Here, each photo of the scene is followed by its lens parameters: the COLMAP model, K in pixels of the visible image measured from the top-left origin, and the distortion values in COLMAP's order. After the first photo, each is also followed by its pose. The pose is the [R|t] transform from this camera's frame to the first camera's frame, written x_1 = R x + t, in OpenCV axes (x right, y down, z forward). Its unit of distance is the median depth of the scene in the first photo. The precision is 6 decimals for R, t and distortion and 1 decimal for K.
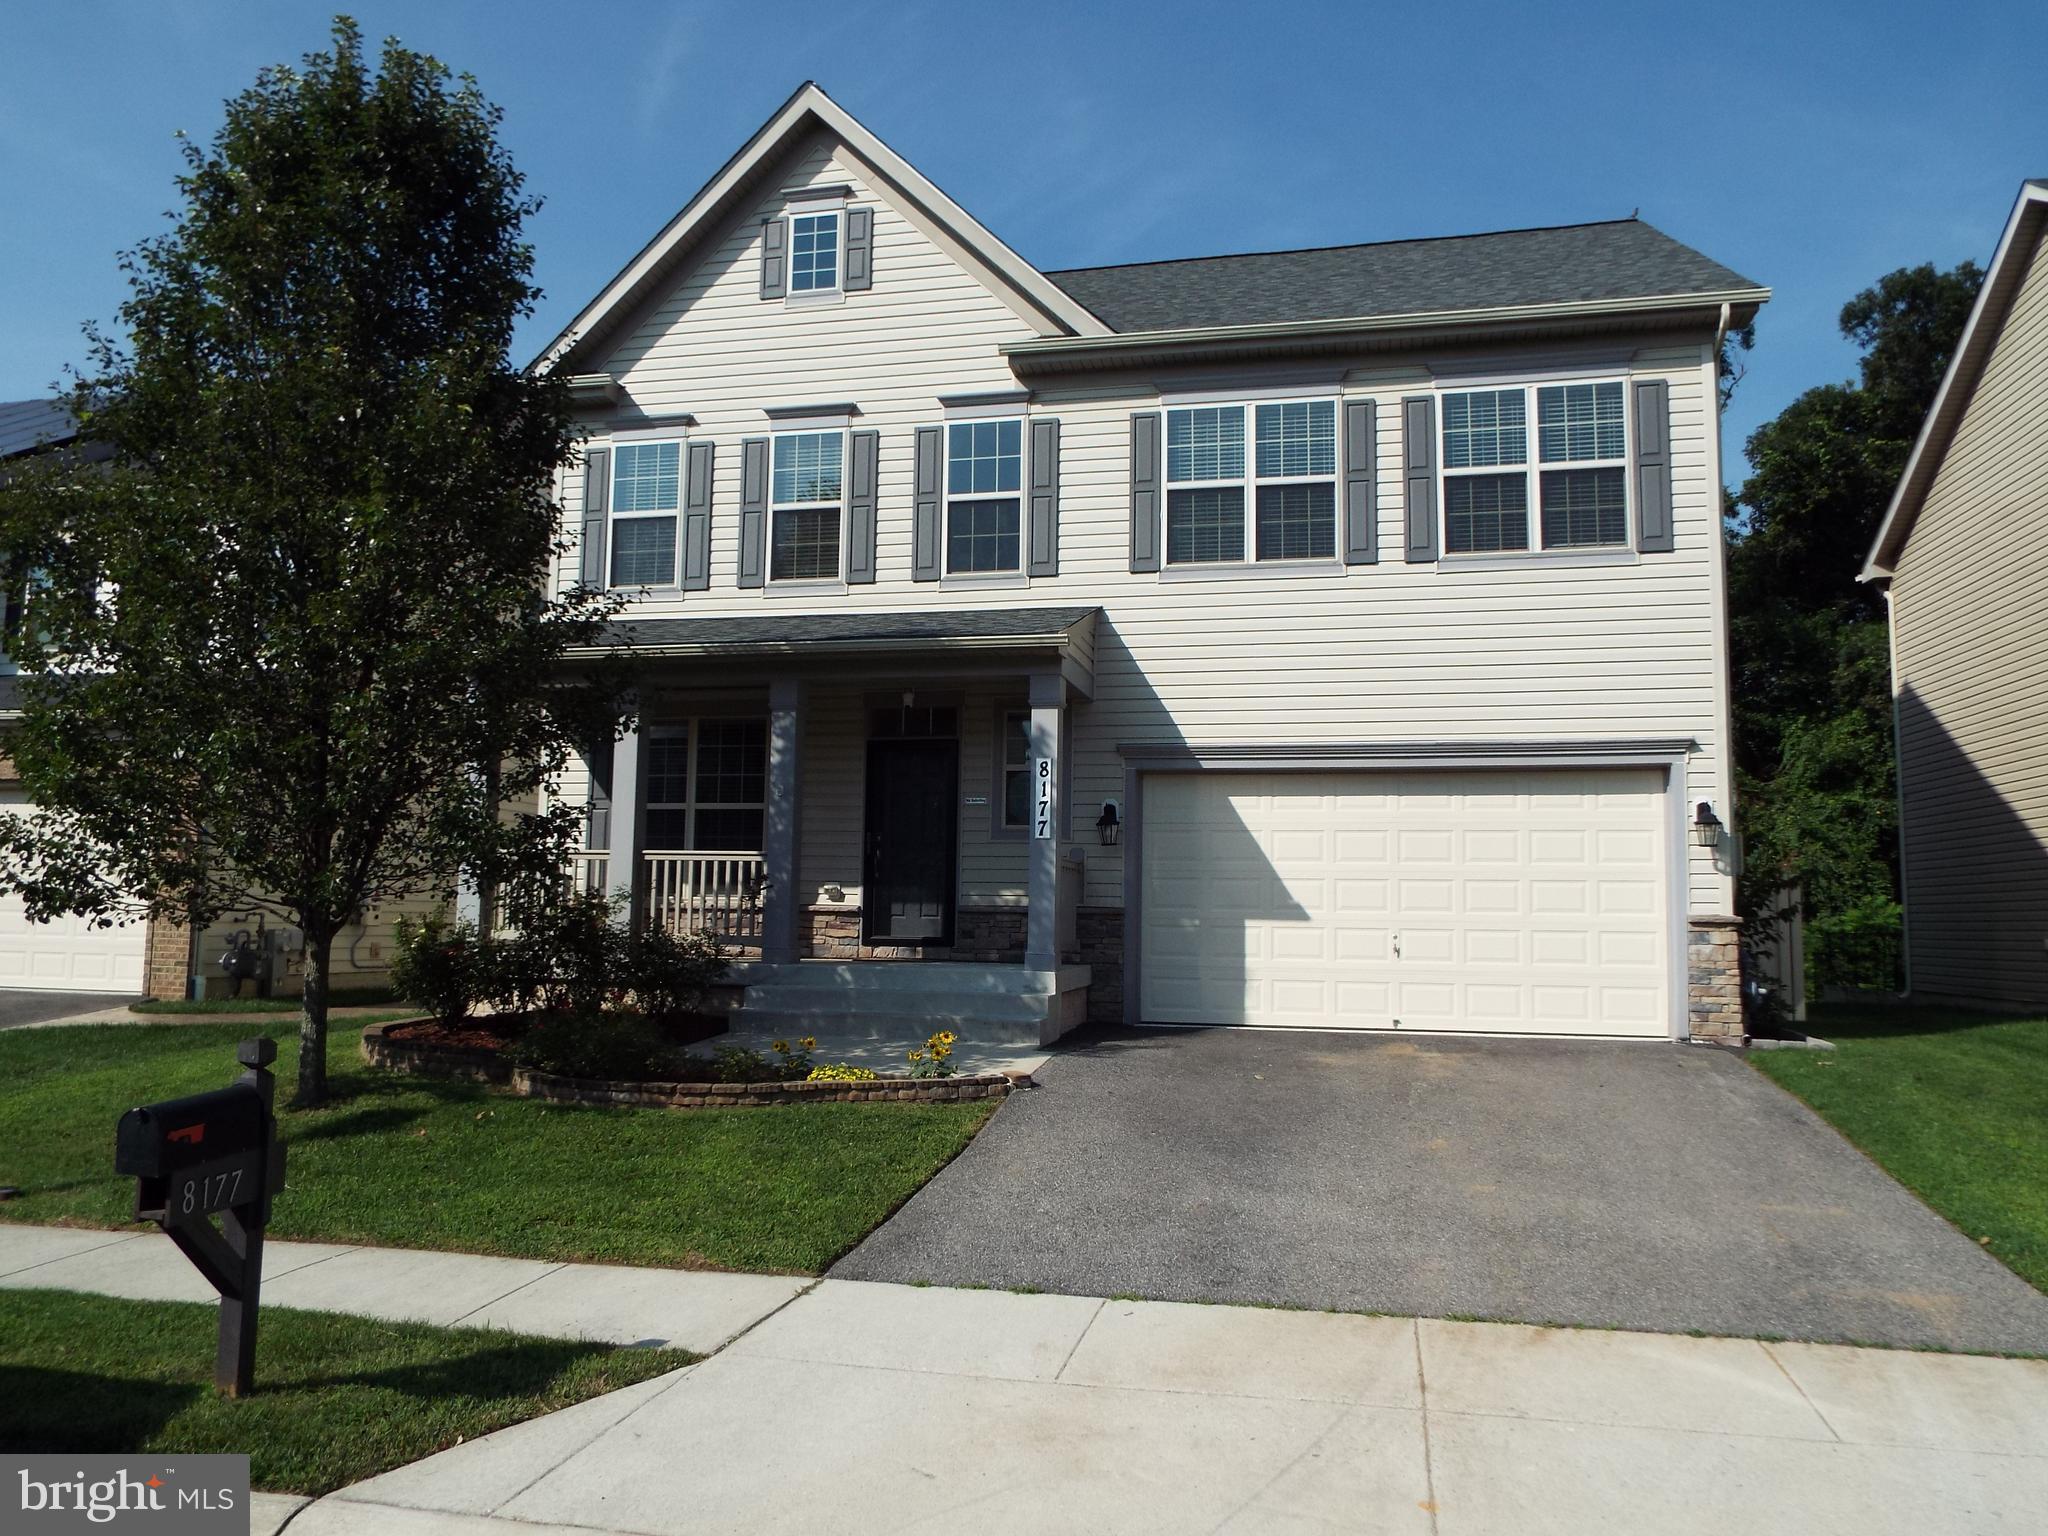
lens RADIAL K [[1503.9, 0, 1022.1], [0, 1503.9, 764.5], [0, 0, 1]] dist [-0.013288, 0.011060]
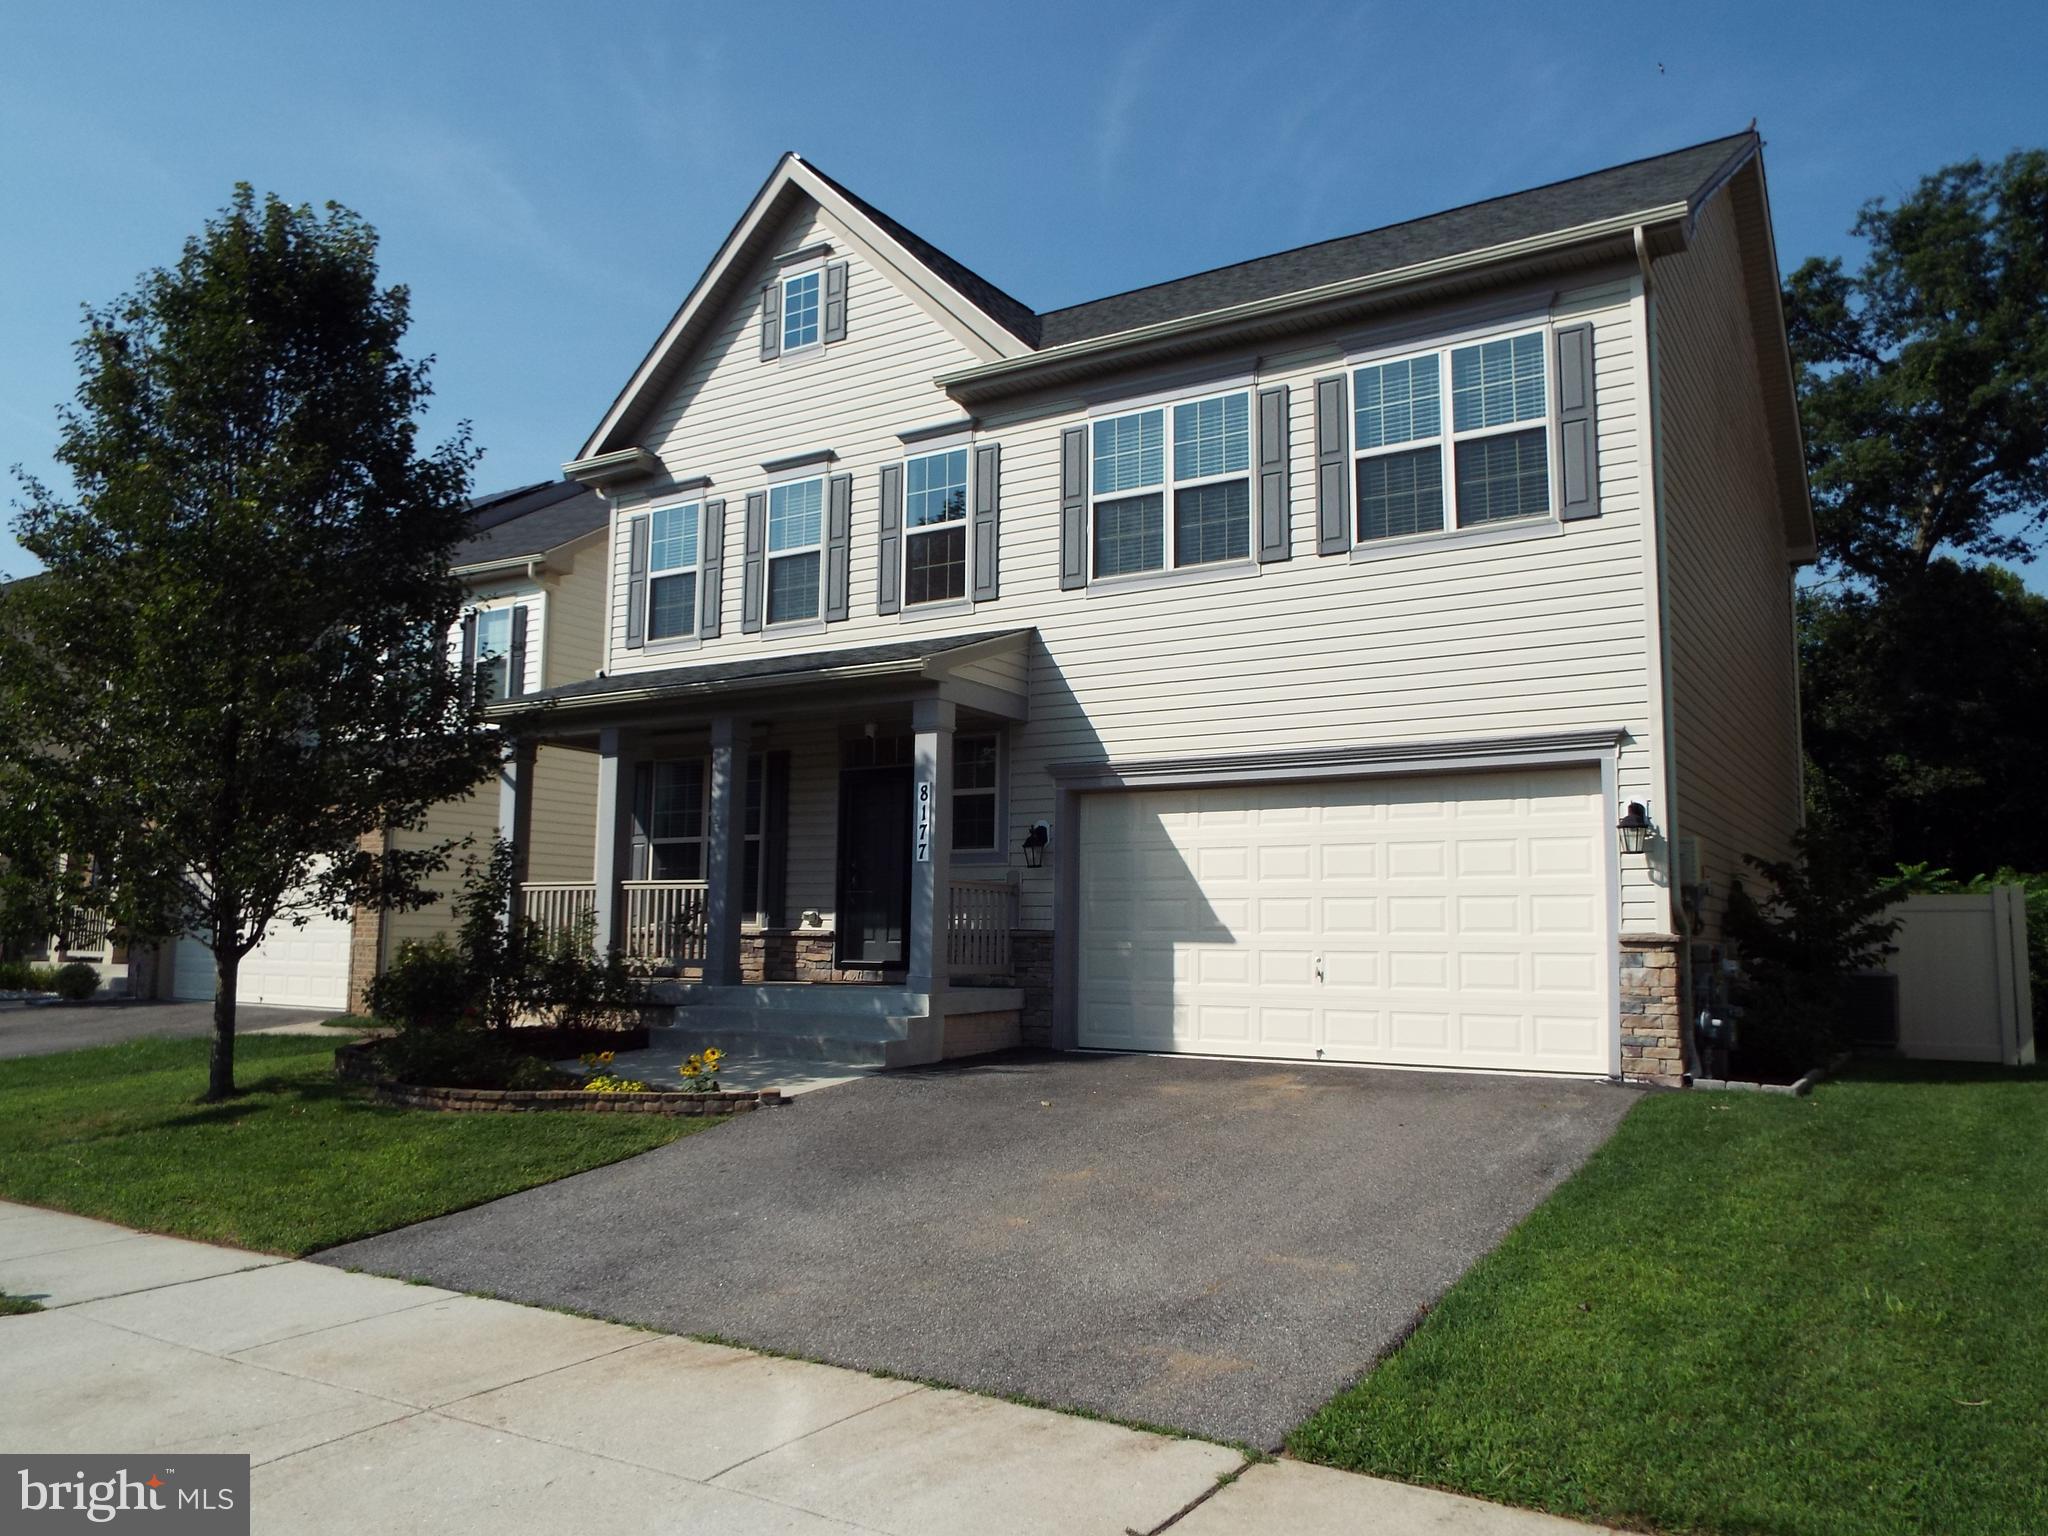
lens RADIAL K [[1503.9, 0, 1020.7], [0, 1503.9, 772.2], [0, 0, 1]] dist [-0.013288, 0.011060]
pose [[0.944043, -0.041883, -0.327152, 0.384363], [0.036449, 0.999077, -0.022725, 0.013642], [0.327802, 0.009529, 0.944698, 0.064113]]
